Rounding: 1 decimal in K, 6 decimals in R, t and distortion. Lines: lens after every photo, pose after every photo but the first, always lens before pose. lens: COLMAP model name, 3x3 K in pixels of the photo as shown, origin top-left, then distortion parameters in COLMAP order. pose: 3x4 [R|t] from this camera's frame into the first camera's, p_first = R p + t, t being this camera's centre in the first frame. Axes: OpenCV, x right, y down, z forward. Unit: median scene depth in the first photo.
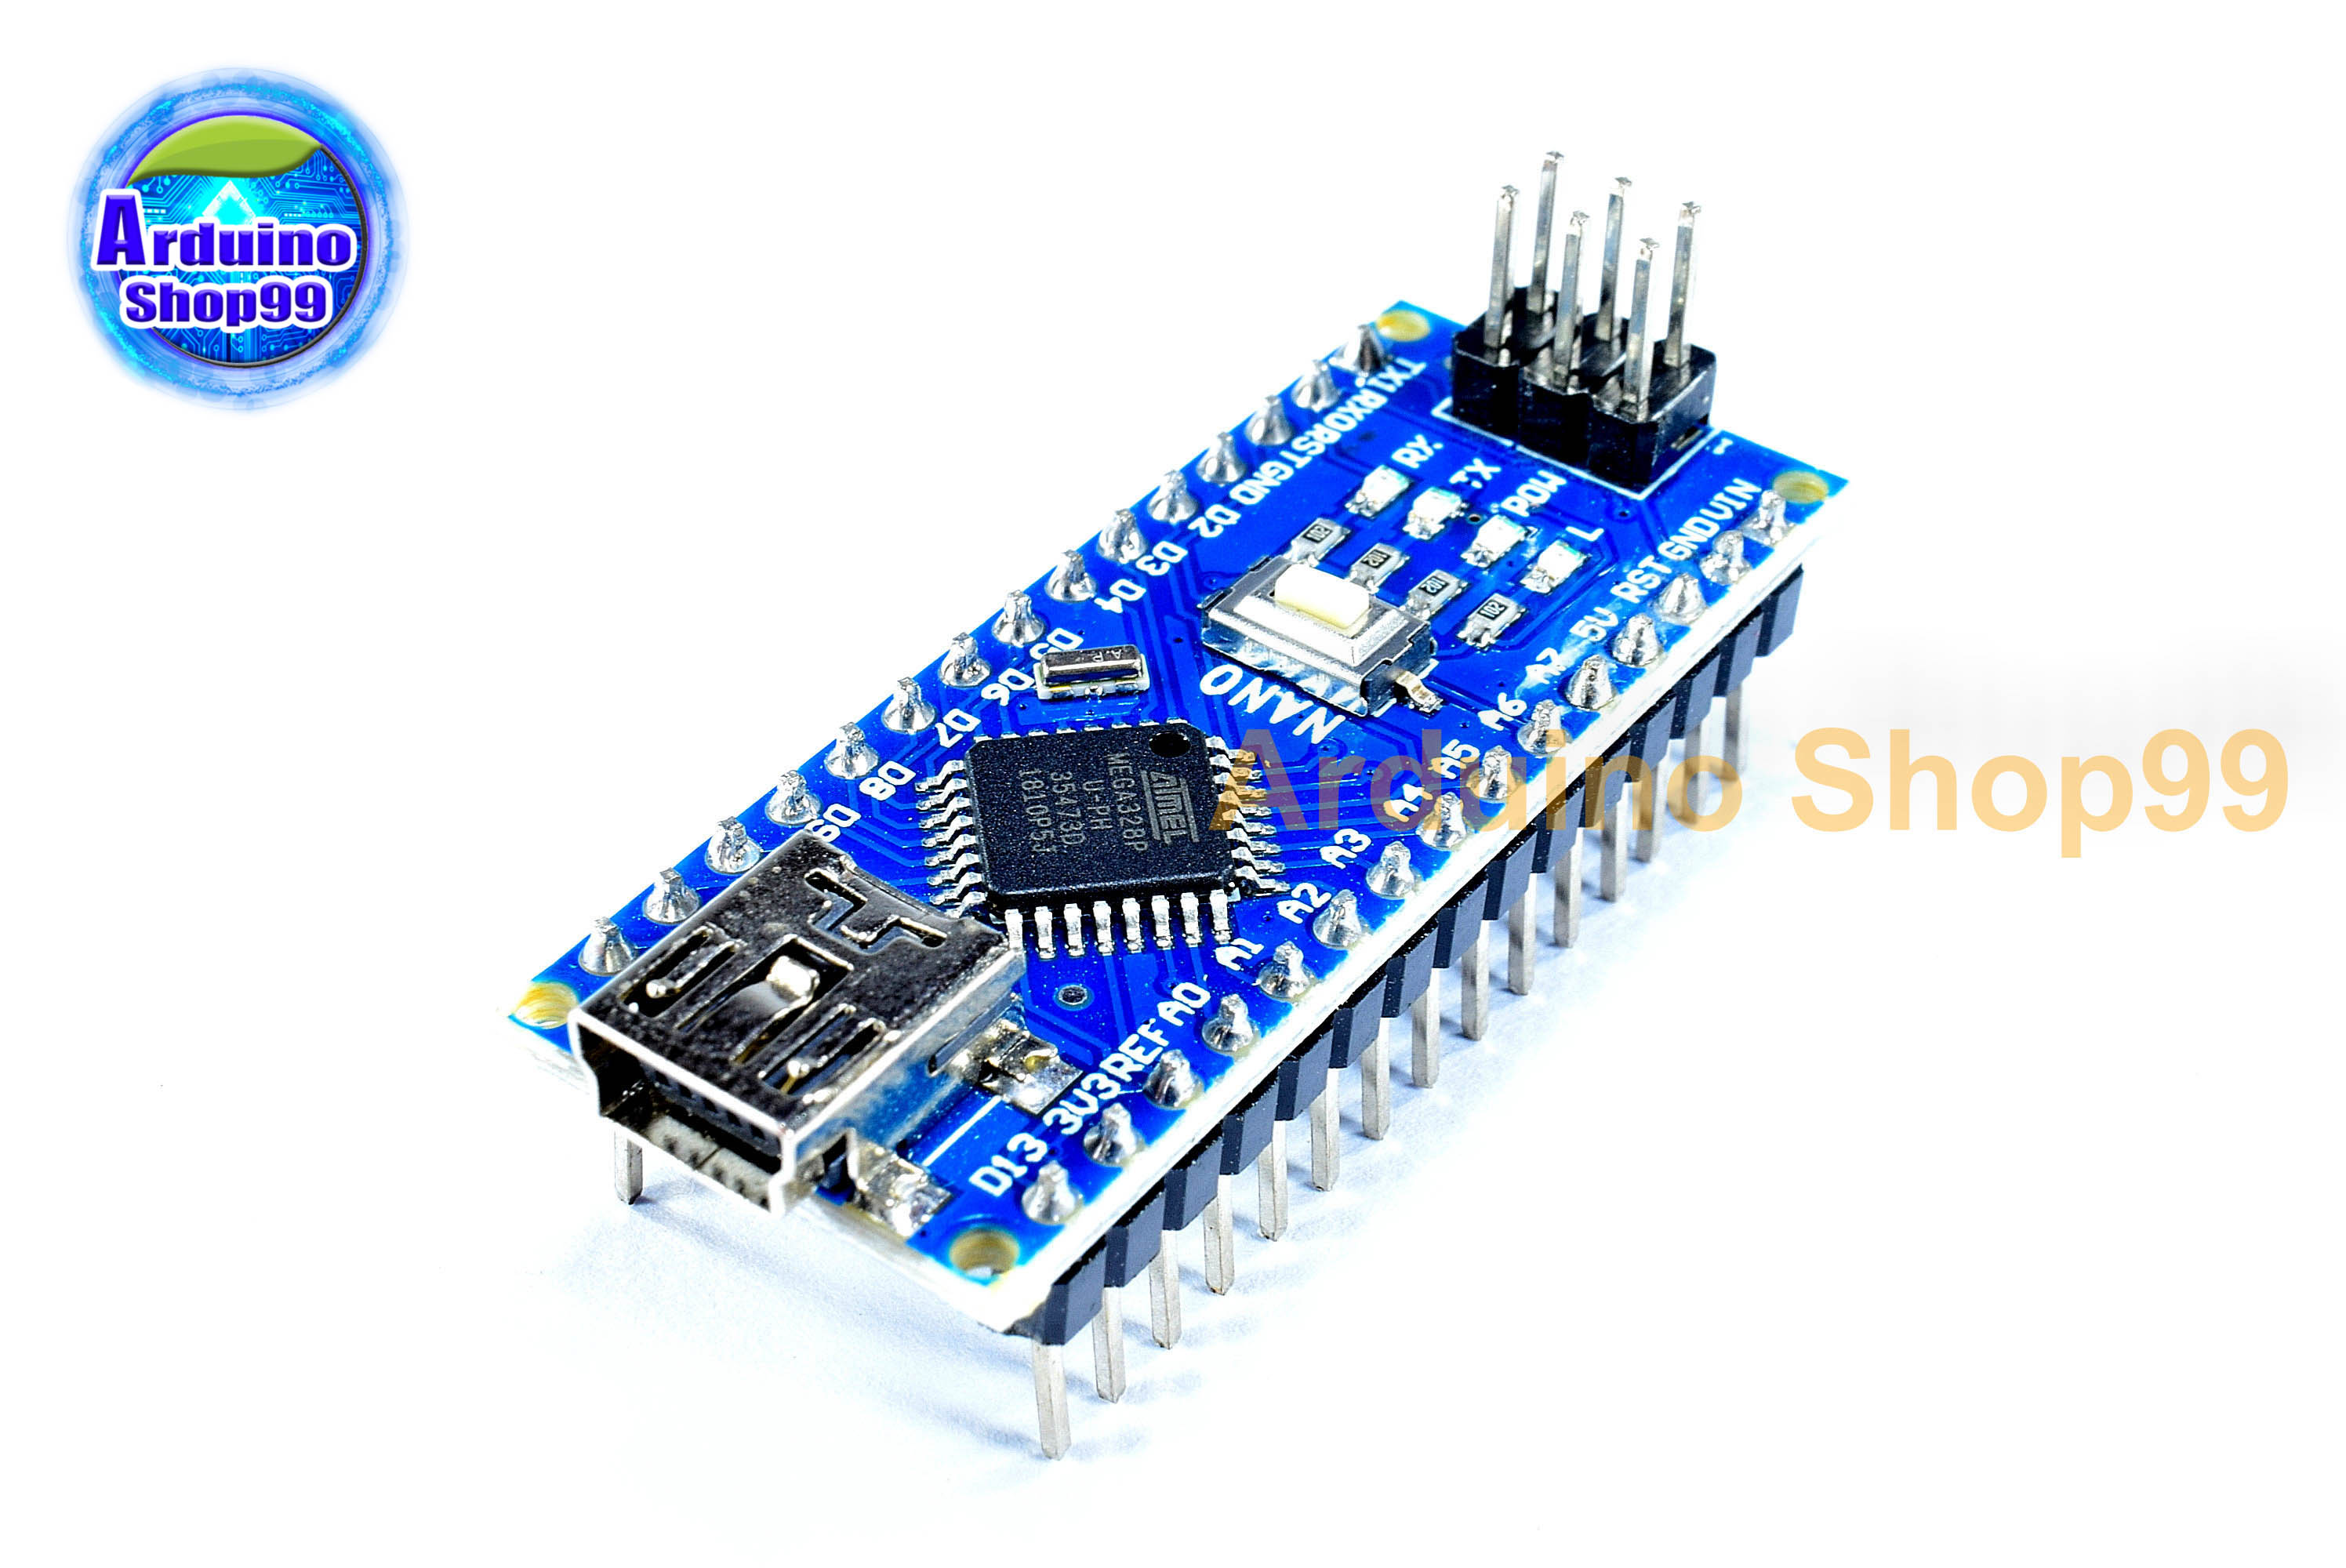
lens RADIAL K [[4053.8, 0, 1176.3], [0, 4053.8, 784.6], [0, 0, 1]] dist [-0.024958, 0.000000]
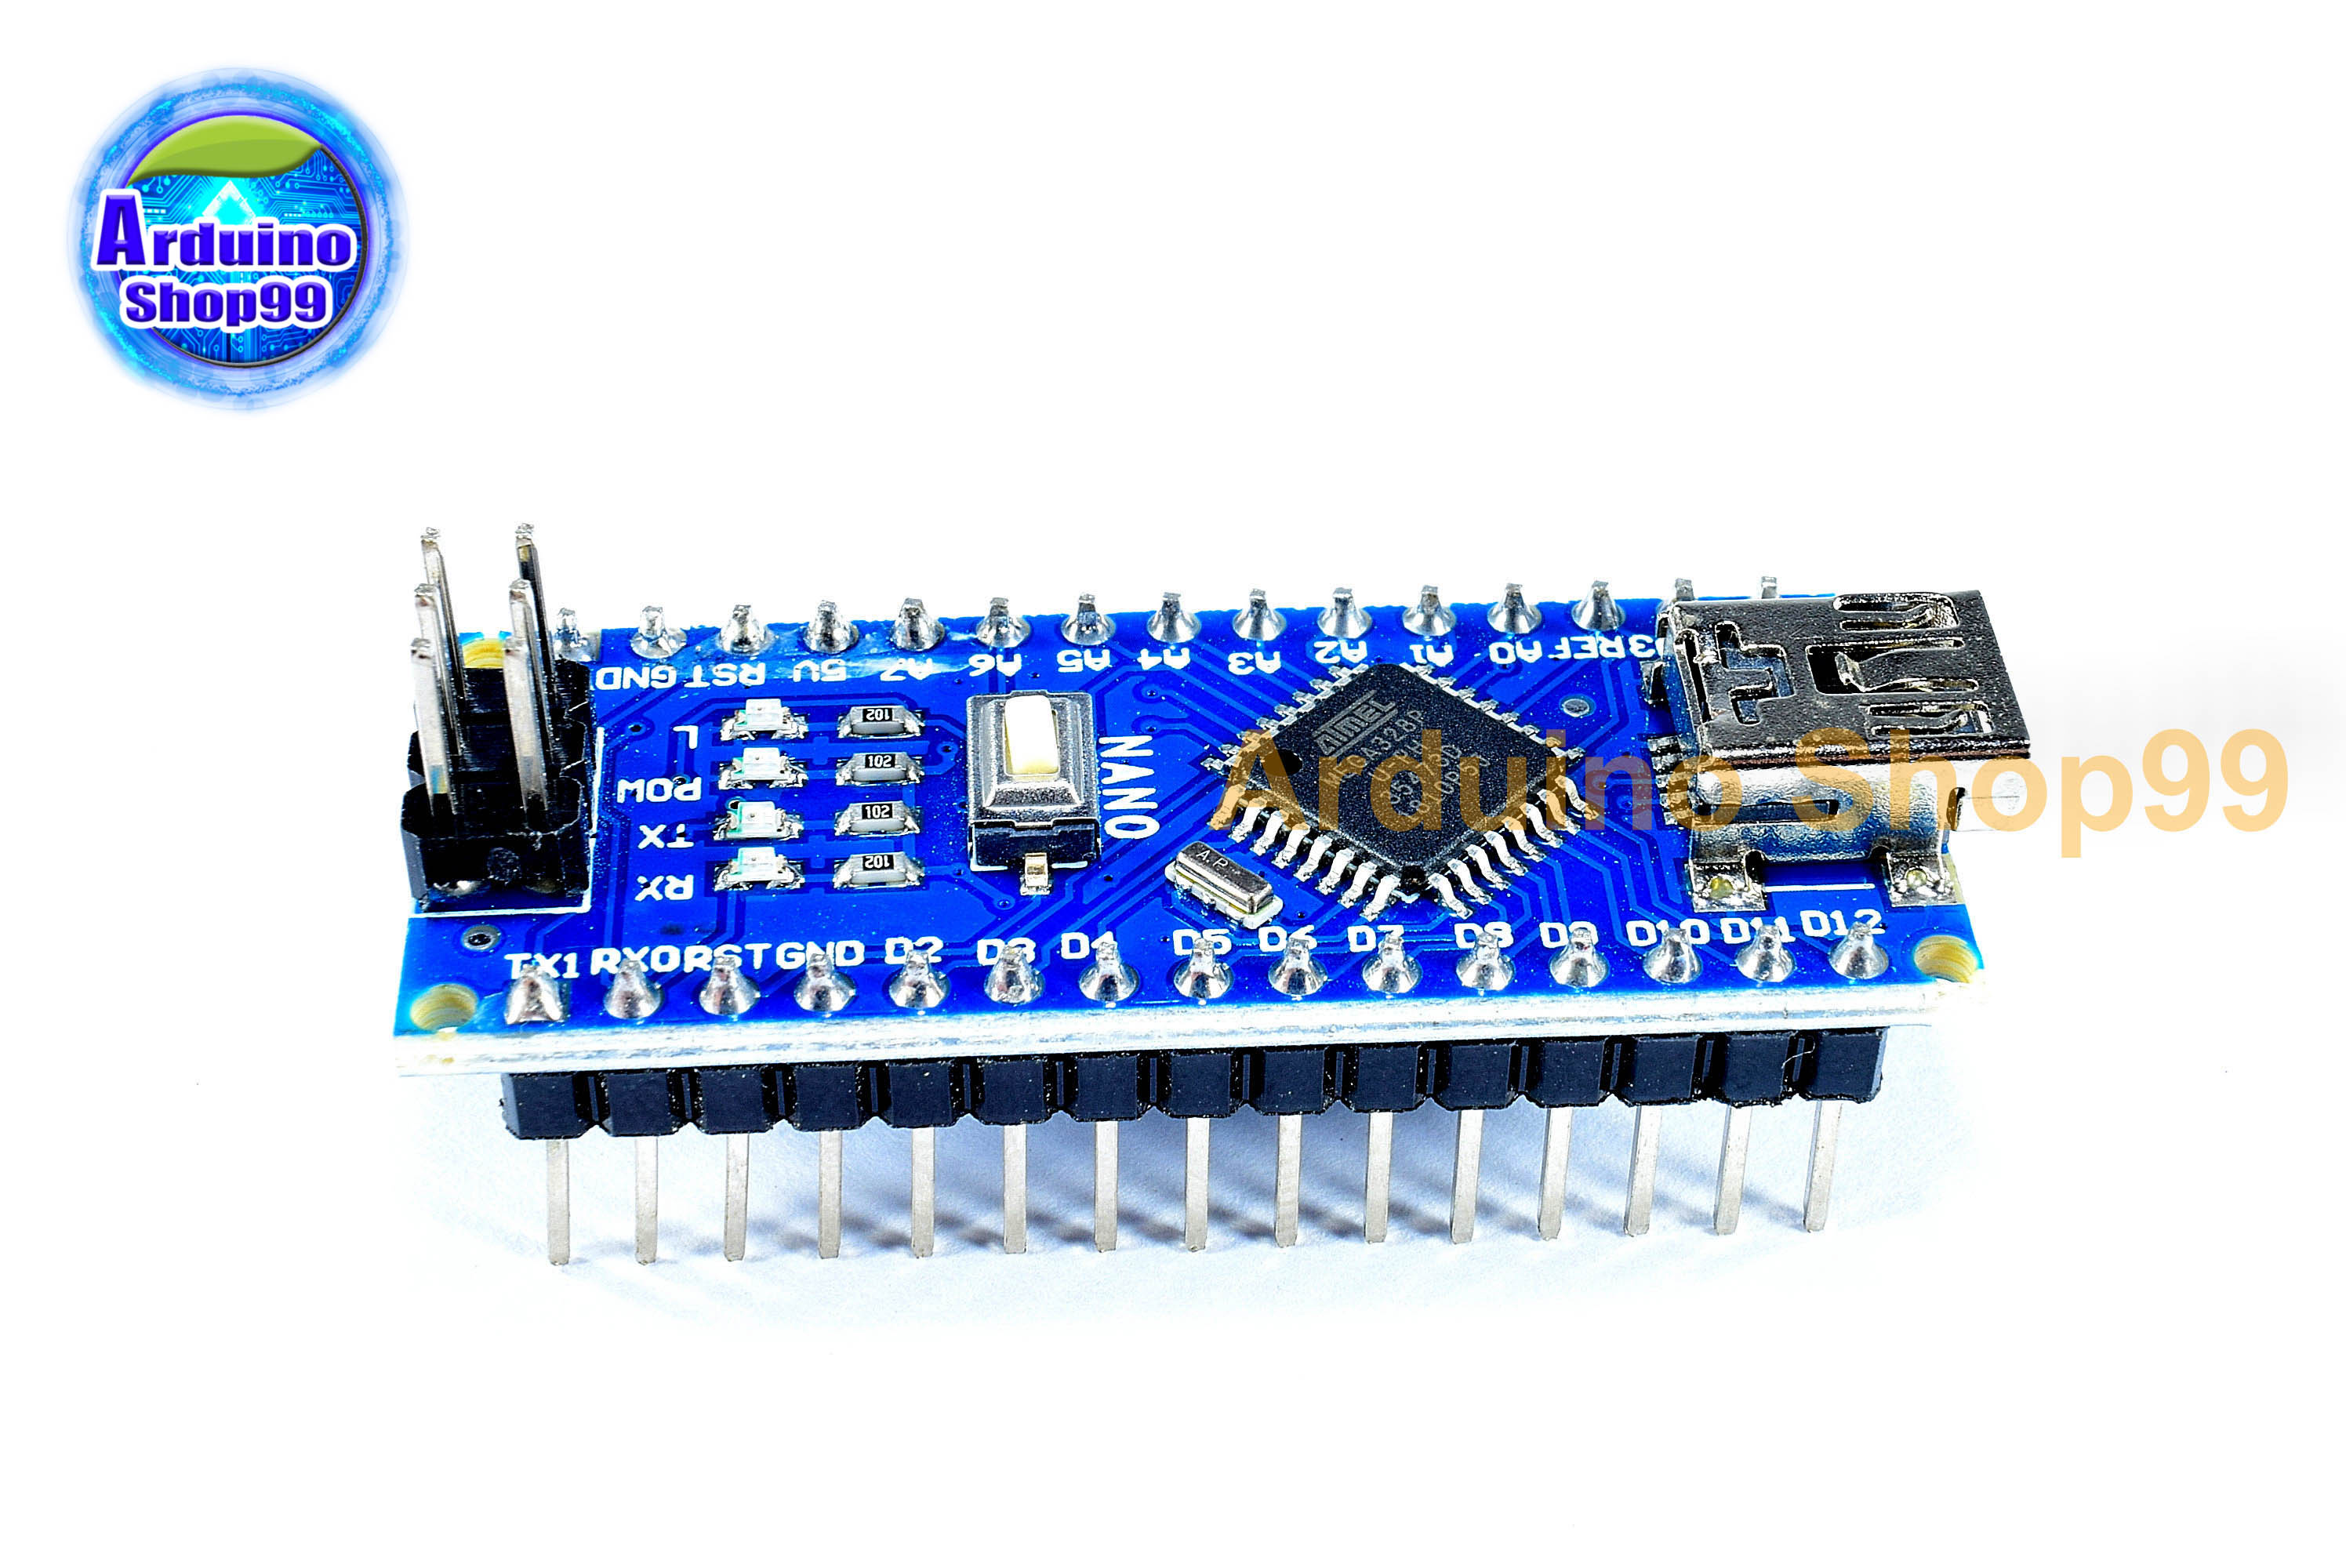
lens RADIAL K [[4053.8, 0, 1187.5], [0, 4053.8, 783.3], [0, 0, 1]] dist [-0.024958, 0.000000]
pose [[-0.642032, -0.505794, 0.576165, -0.542467], [0.488954, 0.308710, 0.815856, -0.801655], [-0.590524, 0.805525, 0.049108, 0.932924]]
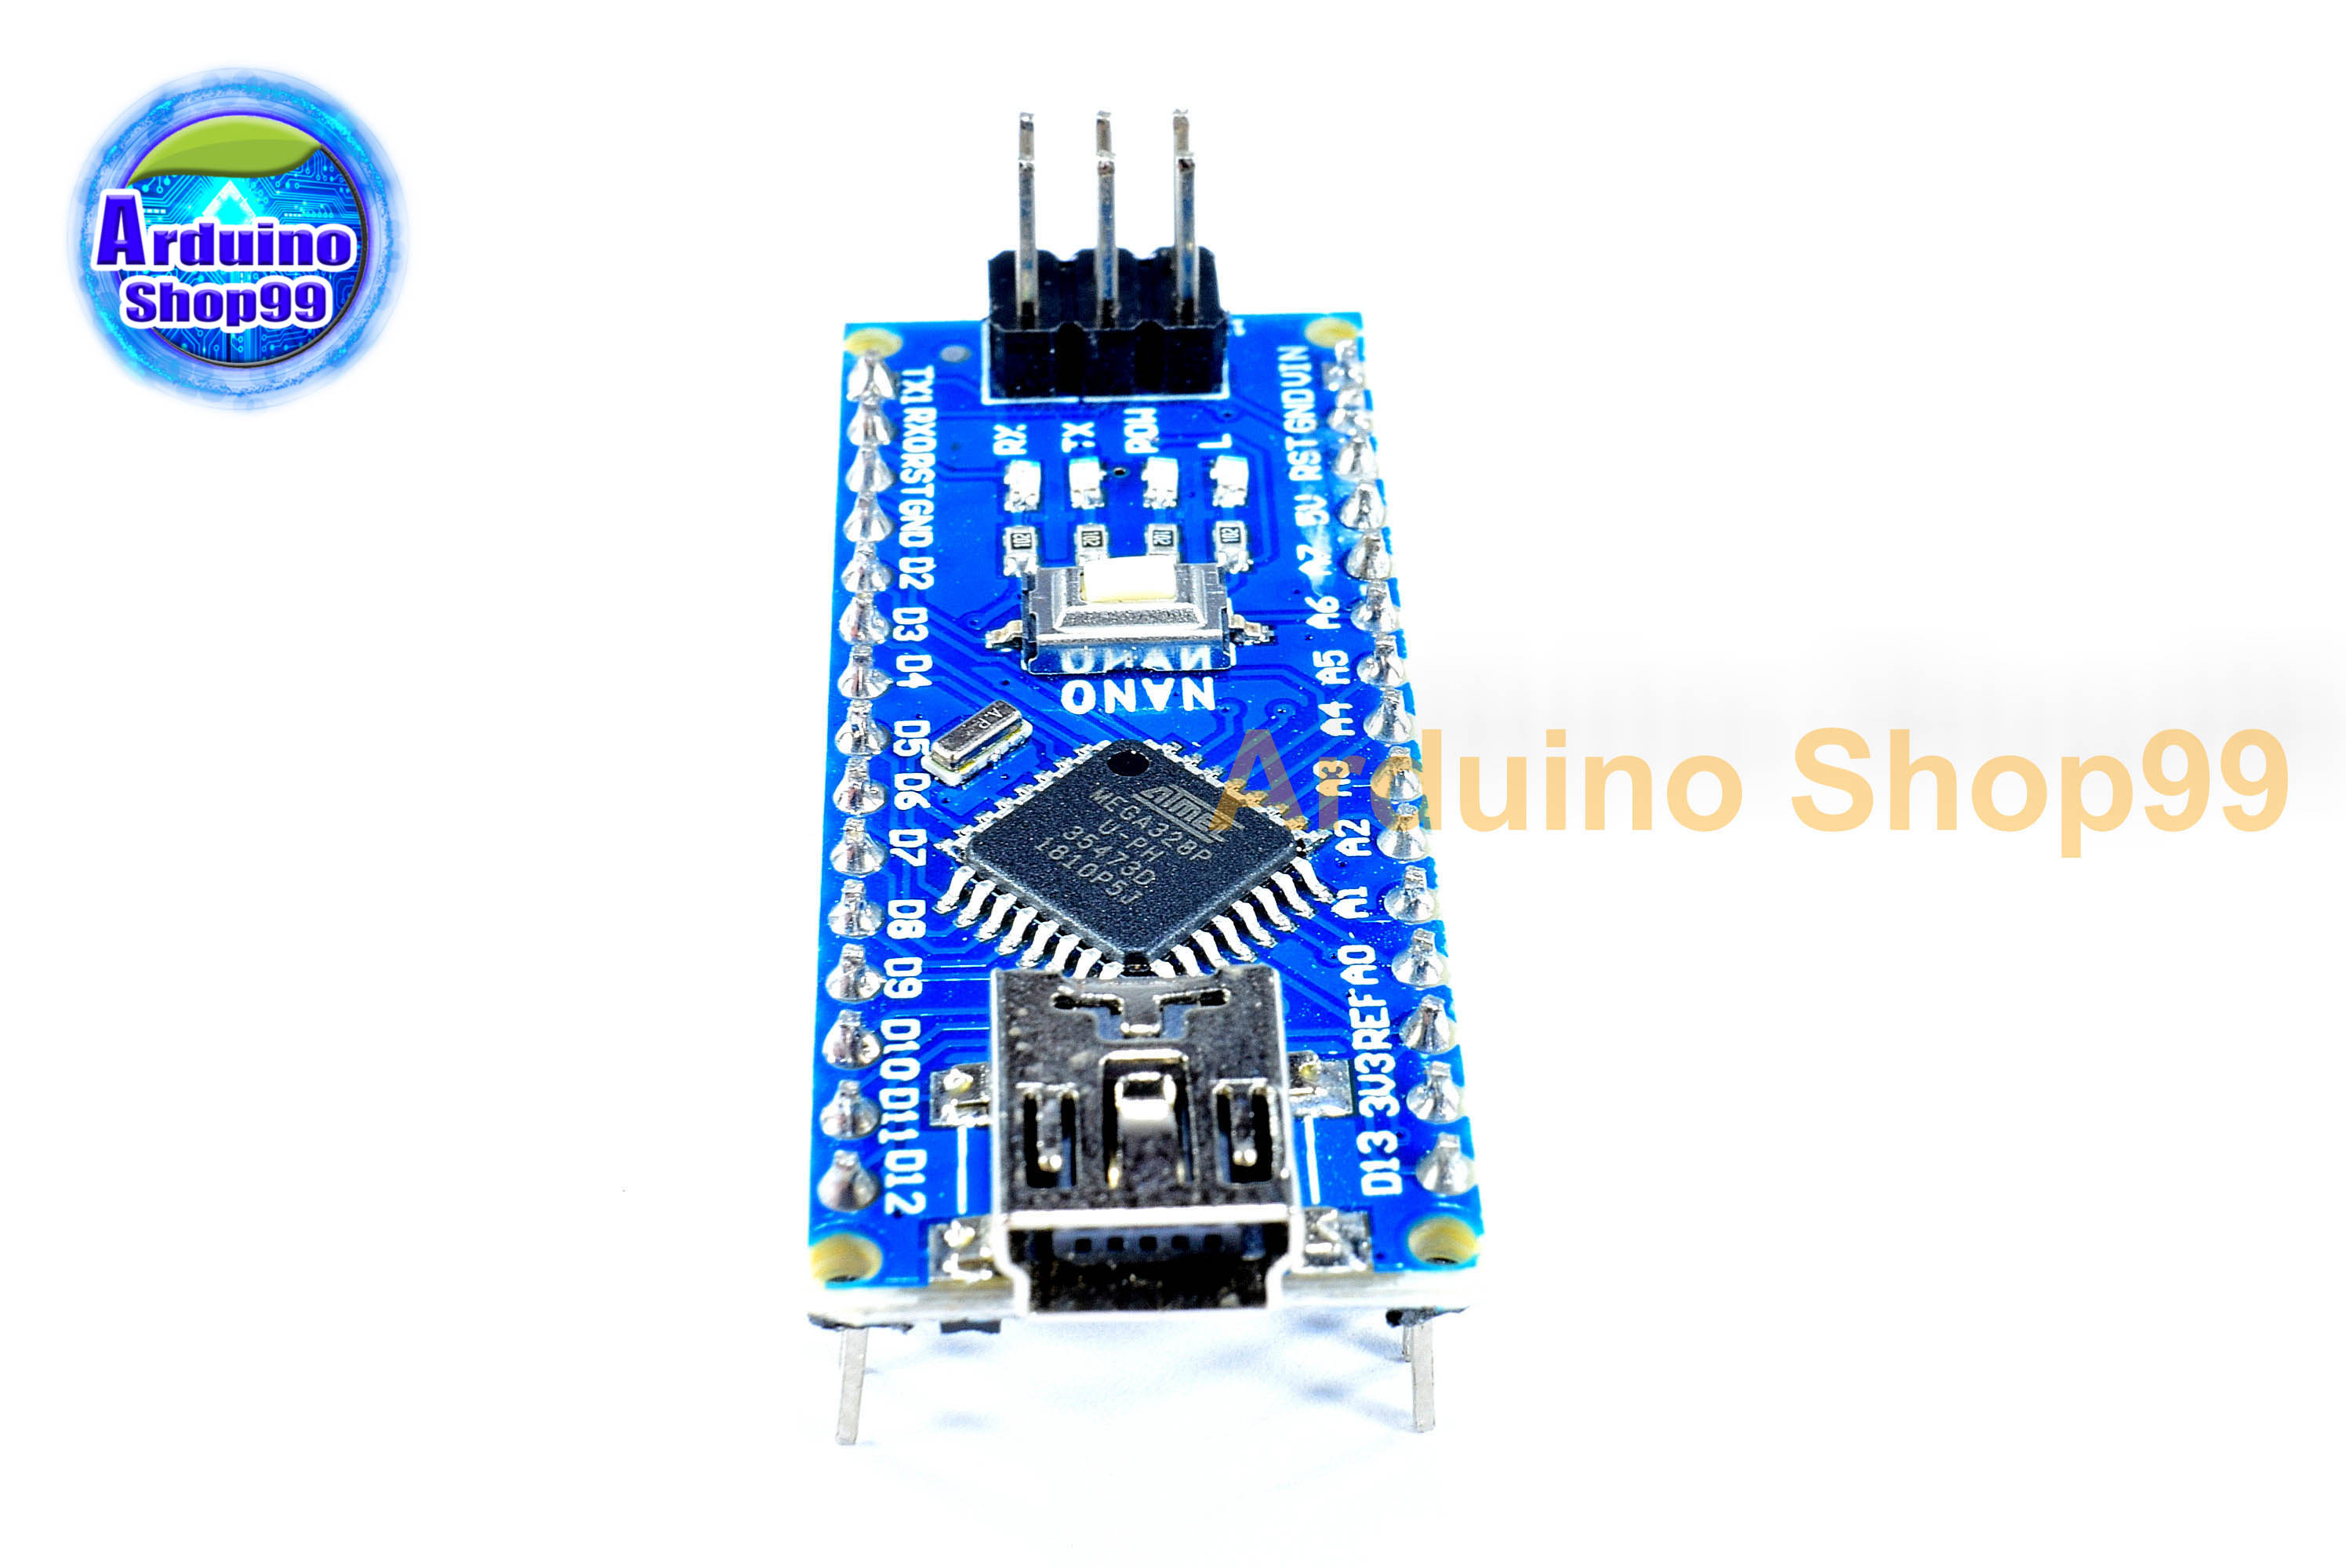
lens RADIAL K [[4053.8, 0, 1183.6], [0, 4053.8, 789.6], [0, 0, 1]] dist [-0.024958, 0.000000]
pose [[0.776231, -0.410804, 0.478231, -0.452202], [0.408263, 0.905563, 0.115223, -0.108931], [-0.480403, 0.105805, 0.870643, 0.123208]]
